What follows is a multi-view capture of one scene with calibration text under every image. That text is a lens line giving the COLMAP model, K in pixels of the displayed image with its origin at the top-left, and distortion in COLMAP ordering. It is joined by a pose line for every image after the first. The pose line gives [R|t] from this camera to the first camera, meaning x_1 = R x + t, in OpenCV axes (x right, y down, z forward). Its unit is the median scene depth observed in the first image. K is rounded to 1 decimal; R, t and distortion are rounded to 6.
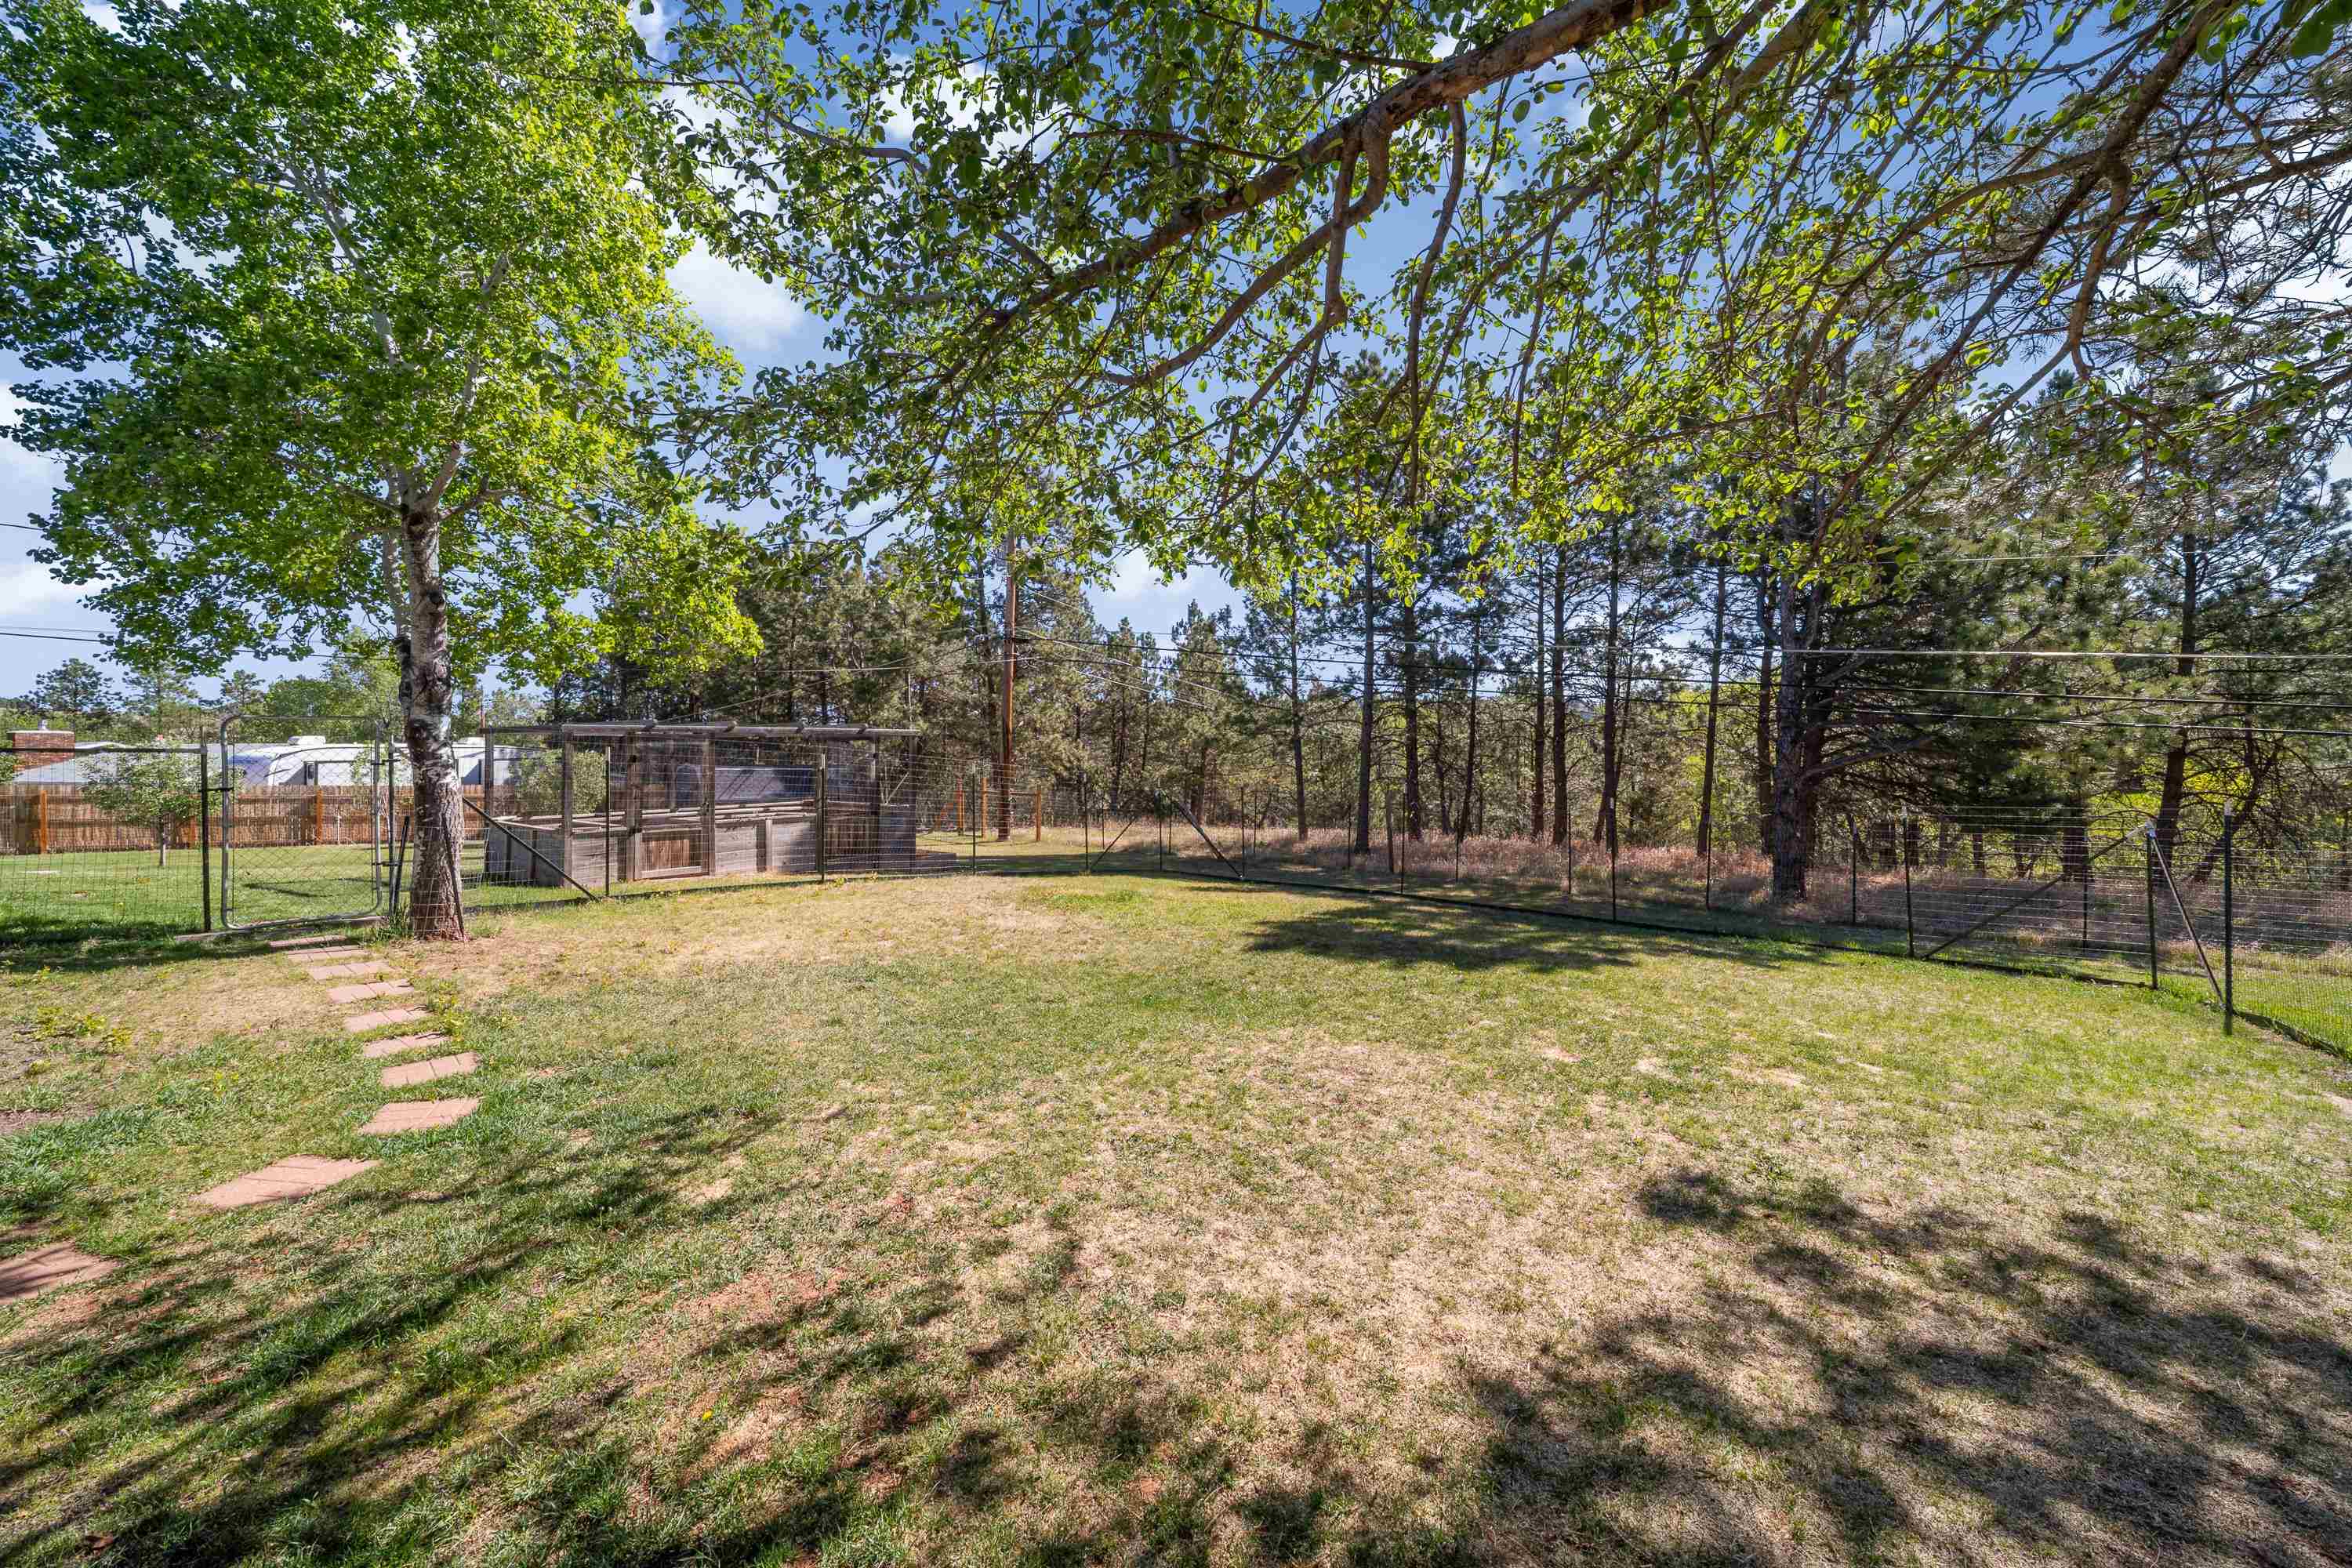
lens RADIAL K [[1019.2, 0, 1188.7], [0, 1019.2, 767.7], [0, 0, 1]] dist [-0.007381, -0.000083]
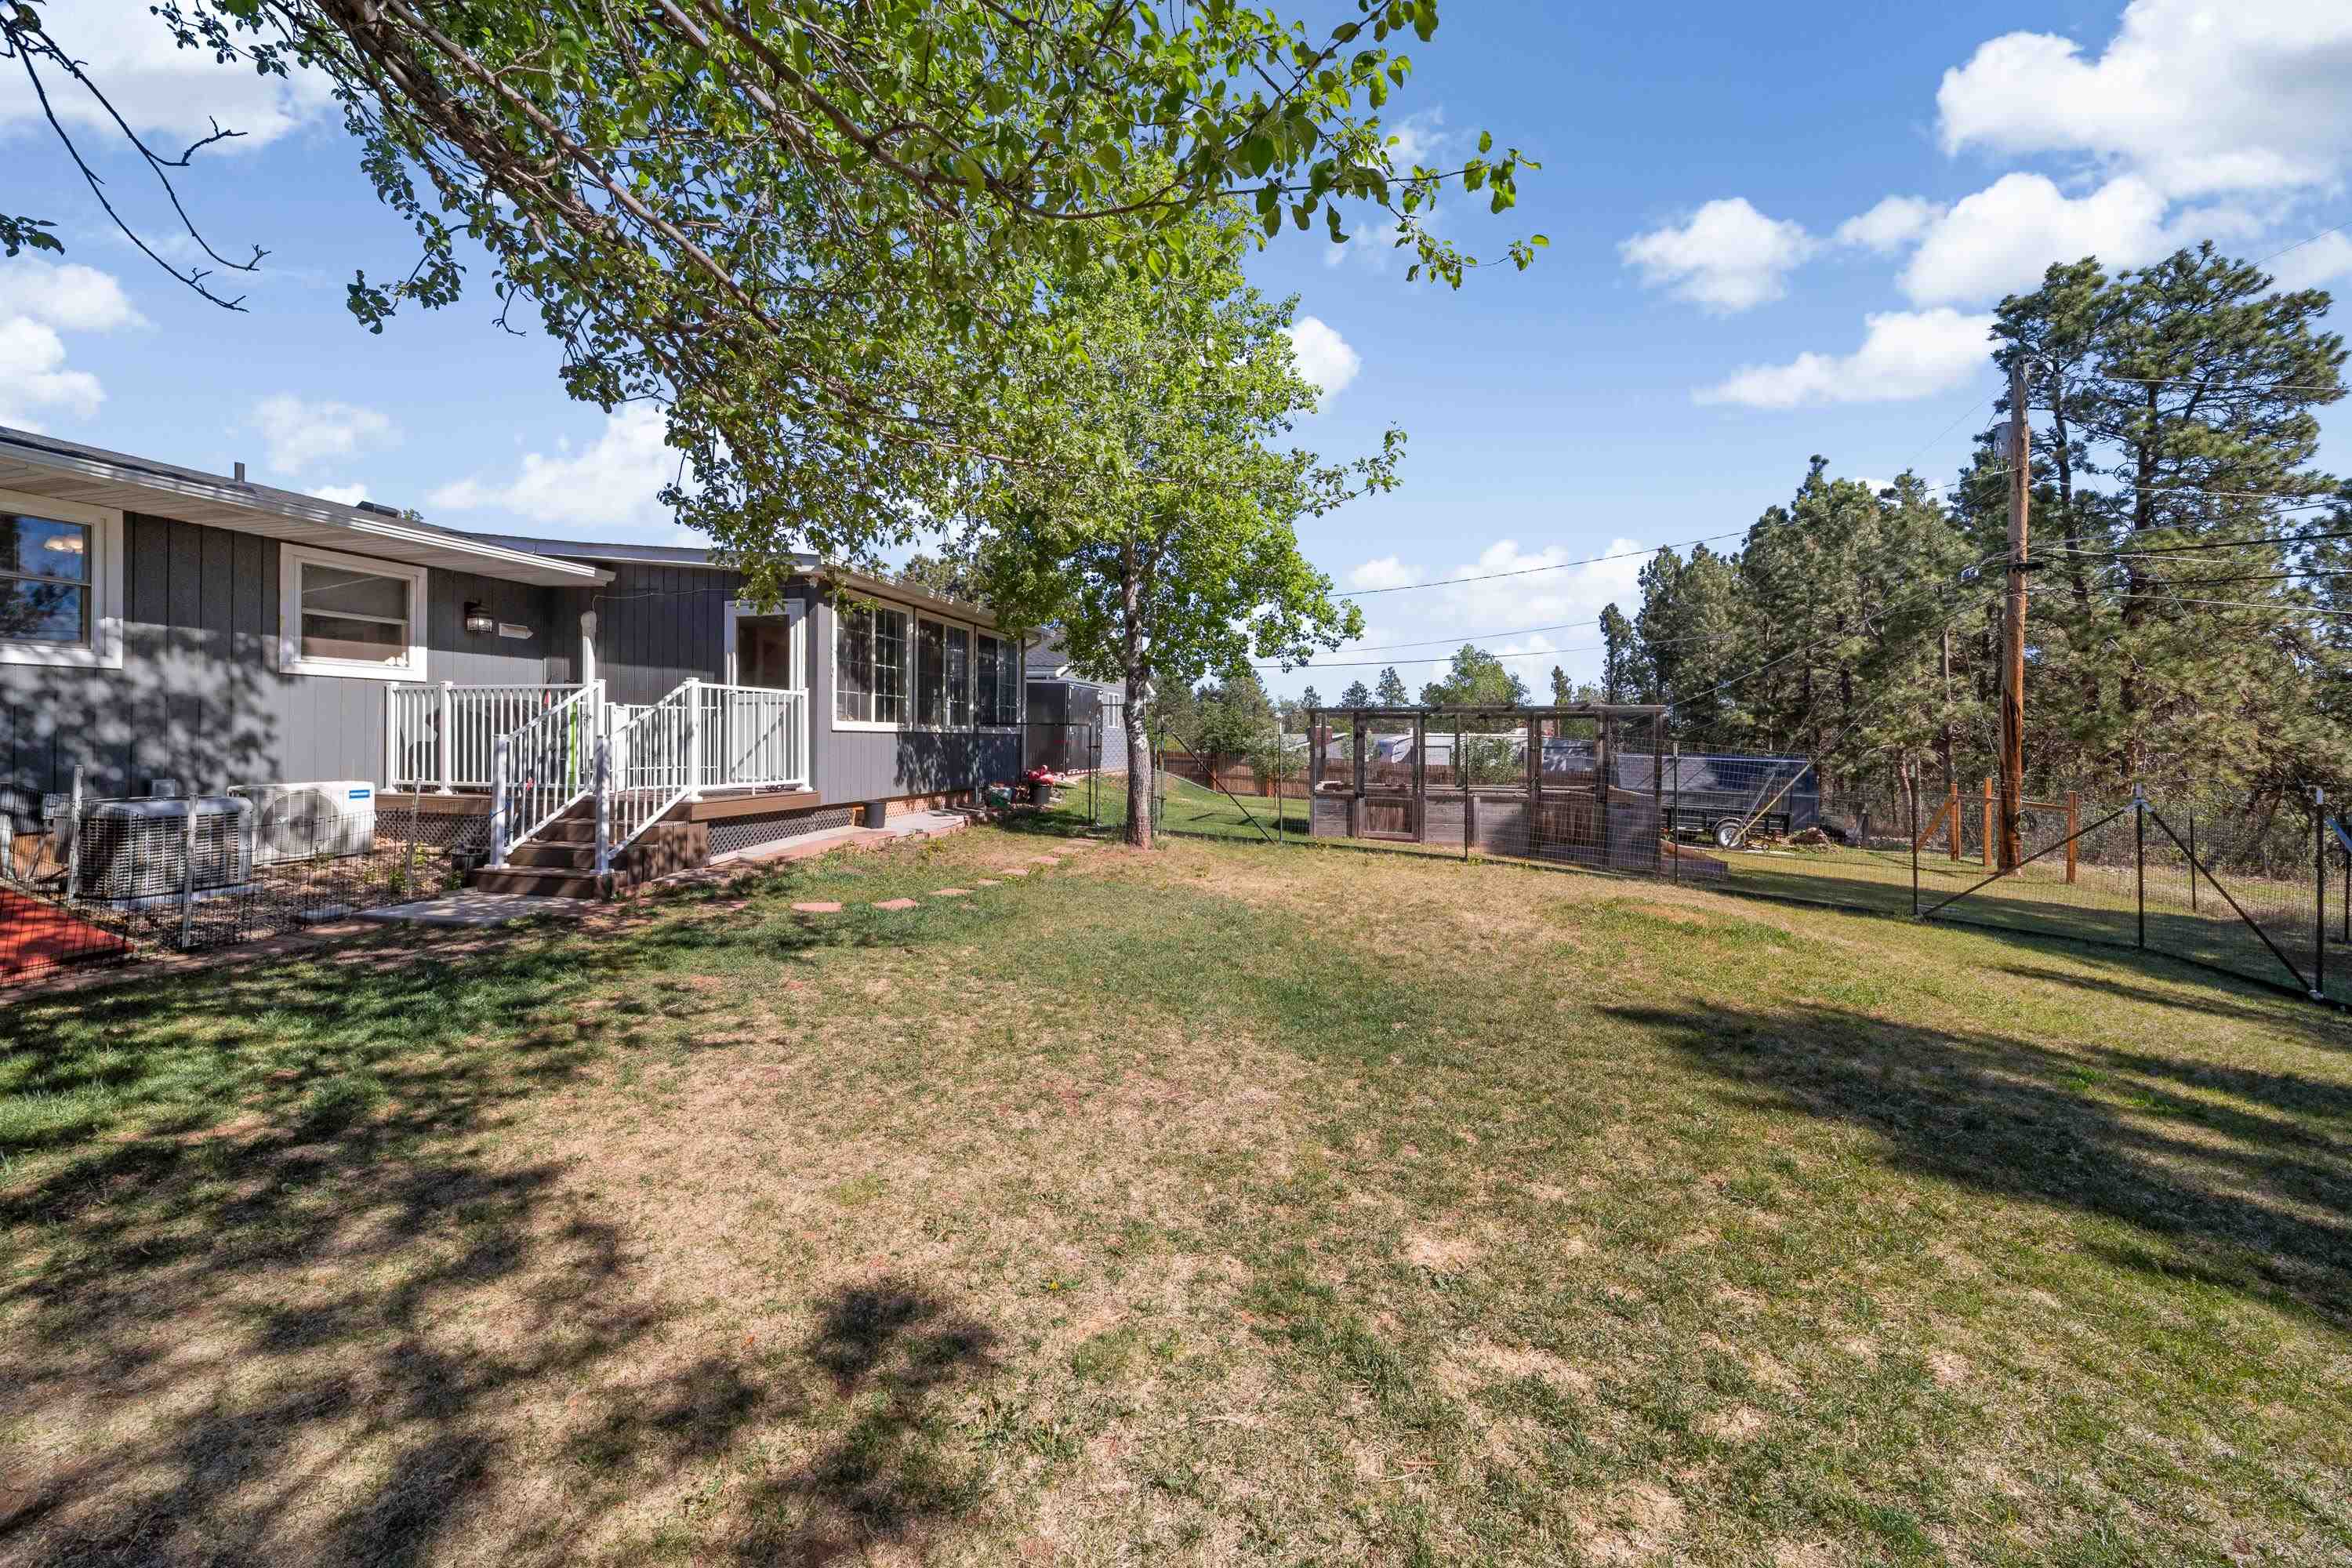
lens RADIAL K [[1019.2, 0, 1188.7], [0, 1019.2, 767.7], [0, 0, 1]] dist [-0.007381, -0.000083]
pose [[0.233511, 0.026642, -0.971989, 1.124620], [-0.035610, 0.999188, 0.018833, 0.021589], [0.971702, 0.030214, 0.234270, 0.956035]]
